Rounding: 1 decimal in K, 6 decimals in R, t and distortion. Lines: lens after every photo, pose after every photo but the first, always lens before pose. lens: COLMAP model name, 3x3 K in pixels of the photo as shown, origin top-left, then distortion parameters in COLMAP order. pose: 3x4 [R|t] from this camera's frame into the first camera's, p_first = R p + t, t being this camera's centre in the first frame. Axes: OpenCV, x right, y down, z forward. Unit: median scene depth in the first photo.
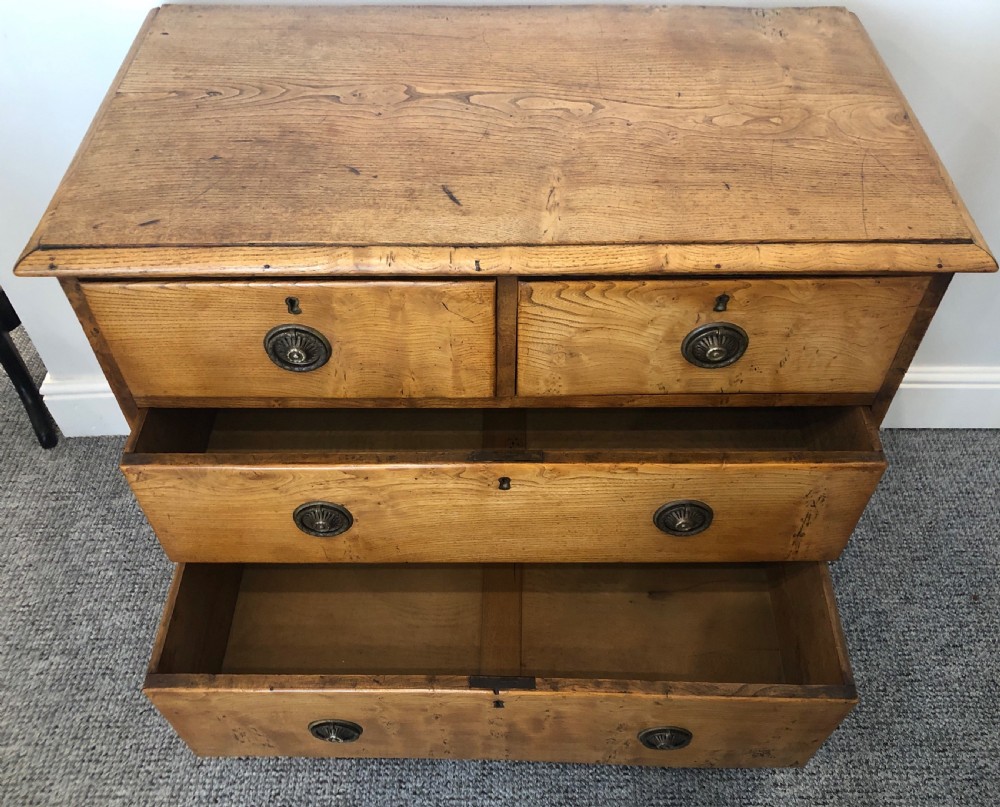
lens RADIAL K [[897.1, 0, 518.8], [0, 897.1, 376.8], [0, 0, 1]] dist [0.000544, 0.026053]
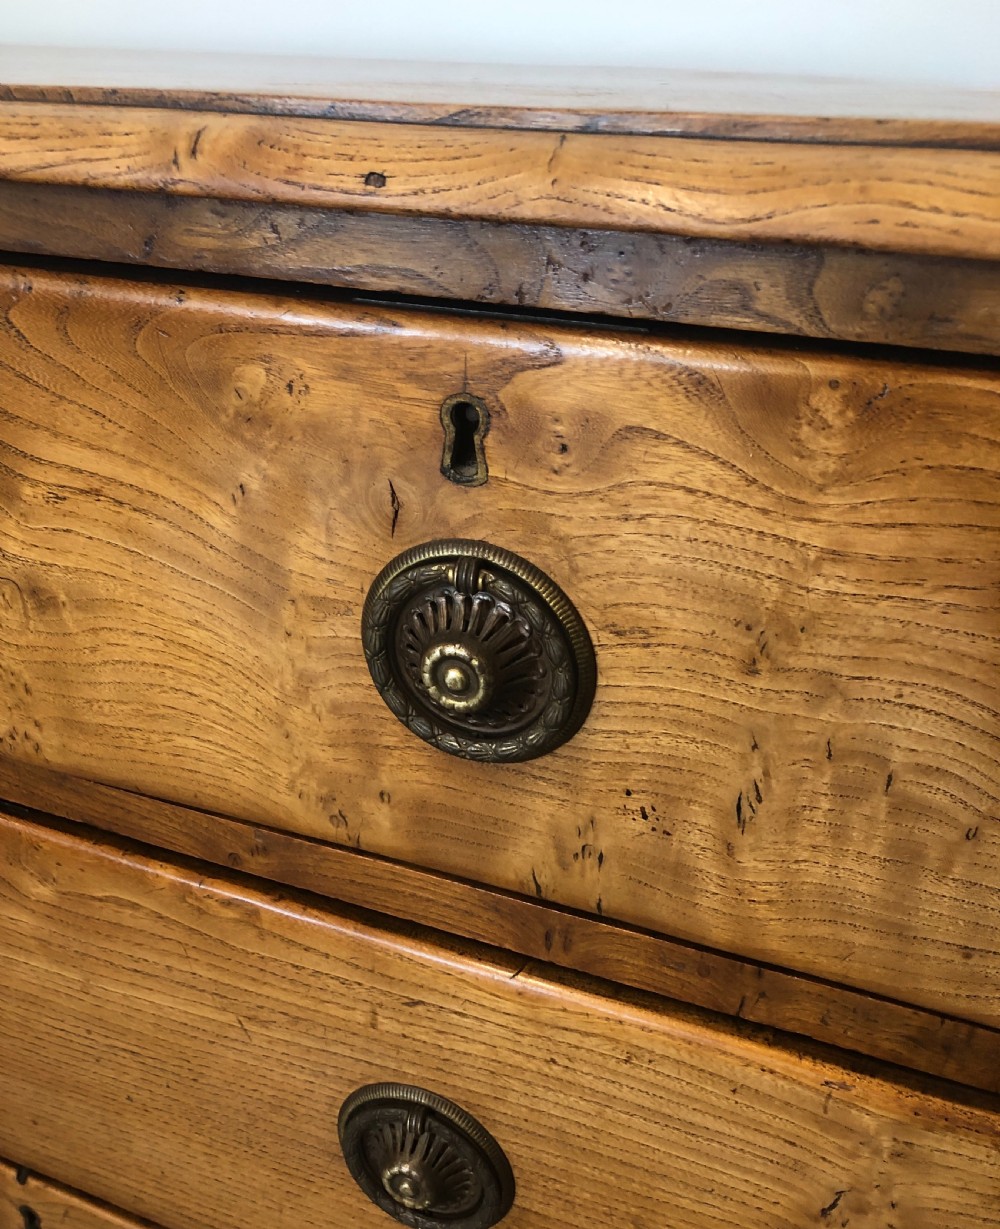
lens RADIAL K [[1132.2, 0, 501.0], [0, 1132.2, 634.9], [0, 0, 1]] dist [0.006586, 0.001234]
pose [[0.928103, 0.193746, -0.317943, 0.316244], [-0.291715, 0.909030, -0.297601, 0.052466], [0.231361, 0.368953, 0.900192, 0.678066]]
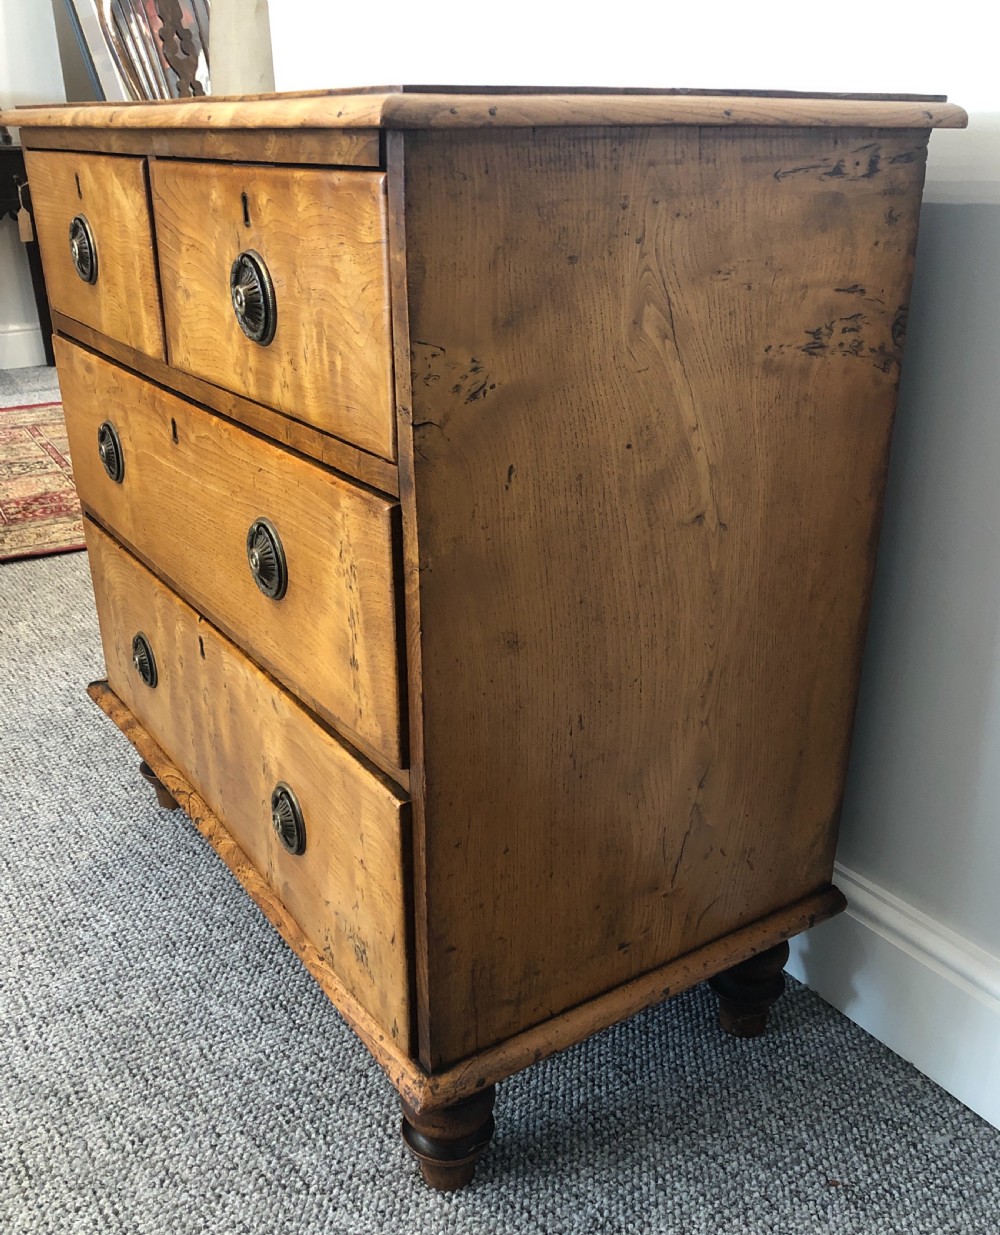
lens RADIAL K [[1169.8, 0, 520.2], [0, 1169.8, 624.3], [0, 0, 1]] dist [0.008152, 0.020538]
pose [[0.560202, 0.318603, -0.764635, 1.077997], [-0.608448, 0.784647, -0.118832, 0.142612], [0.562108, 0.531810, 0.633414, 0.643653]]
